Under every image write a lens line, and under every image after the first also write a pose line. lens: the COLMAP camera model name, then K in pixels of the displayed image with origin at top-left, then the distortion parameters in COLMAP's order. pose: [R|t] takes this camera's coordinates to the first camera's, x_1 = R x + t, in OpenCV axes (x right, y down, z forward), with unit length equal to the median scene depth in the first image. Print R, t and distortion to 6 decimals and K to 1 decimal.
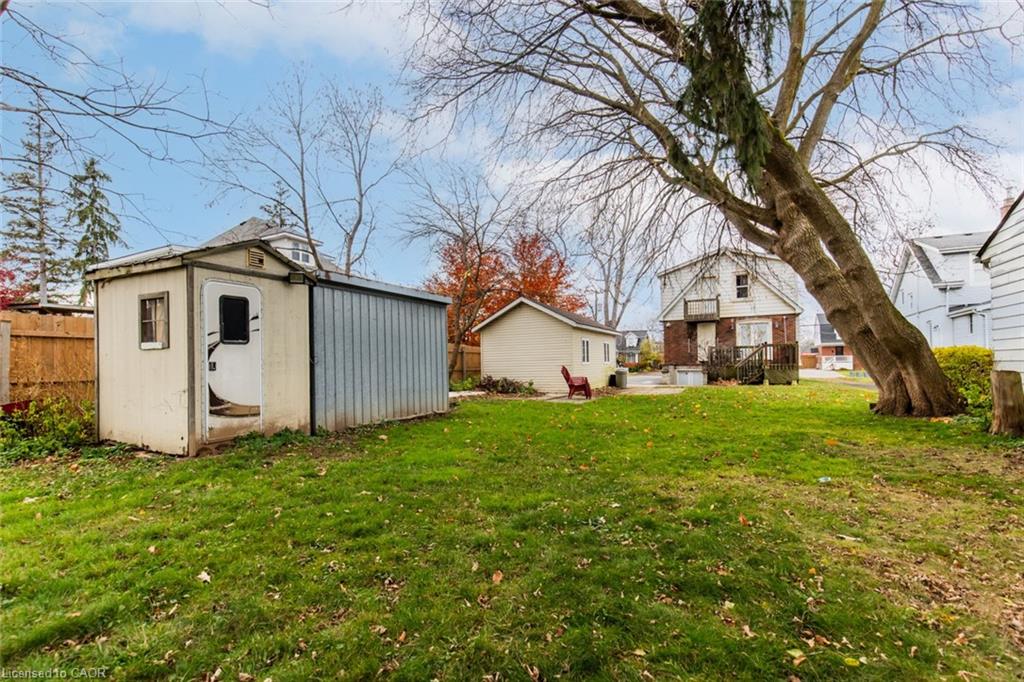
lens RADIAL K [[468.3, 0, 513.5], [0, 468.3, 344.2], [0, 0, 1]] dist [0.001016, 0.000222]
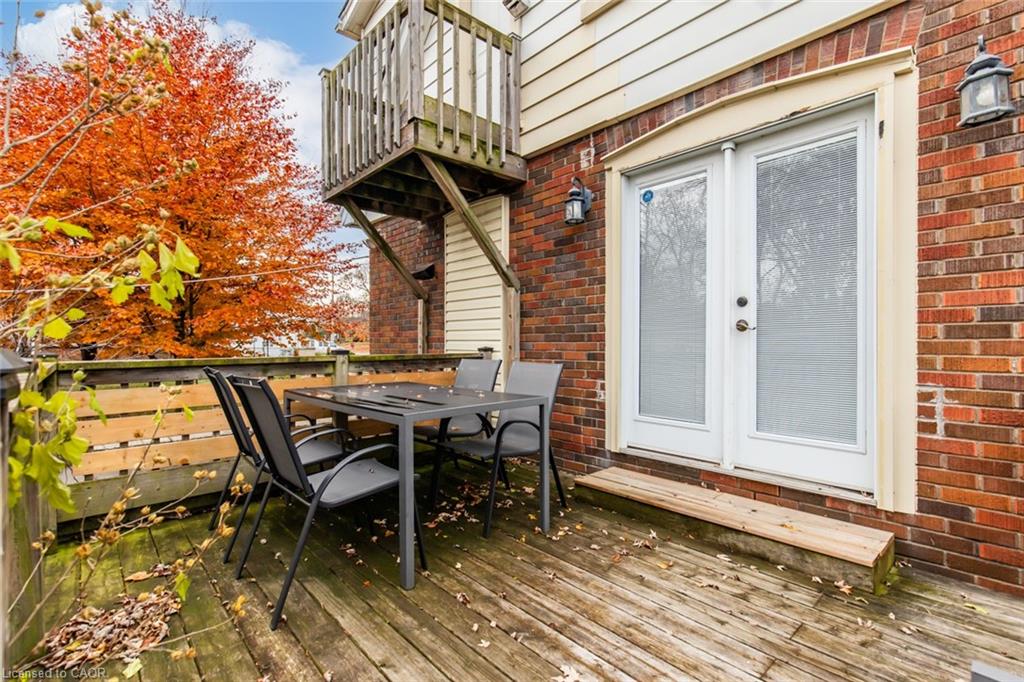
lens RADIAL K [[468.3, 0, 513.5], [0, 468.3, 344.2], [0, 0, 1]] dist [0.001016, 0.000222]
pose [[0.938626, 0.003230, -0.344923, 0.513155], [0.007948, 0.999488, 0.030989, -0.000775], [0.344846, -0.031828, 0.938119, 0.893852]]
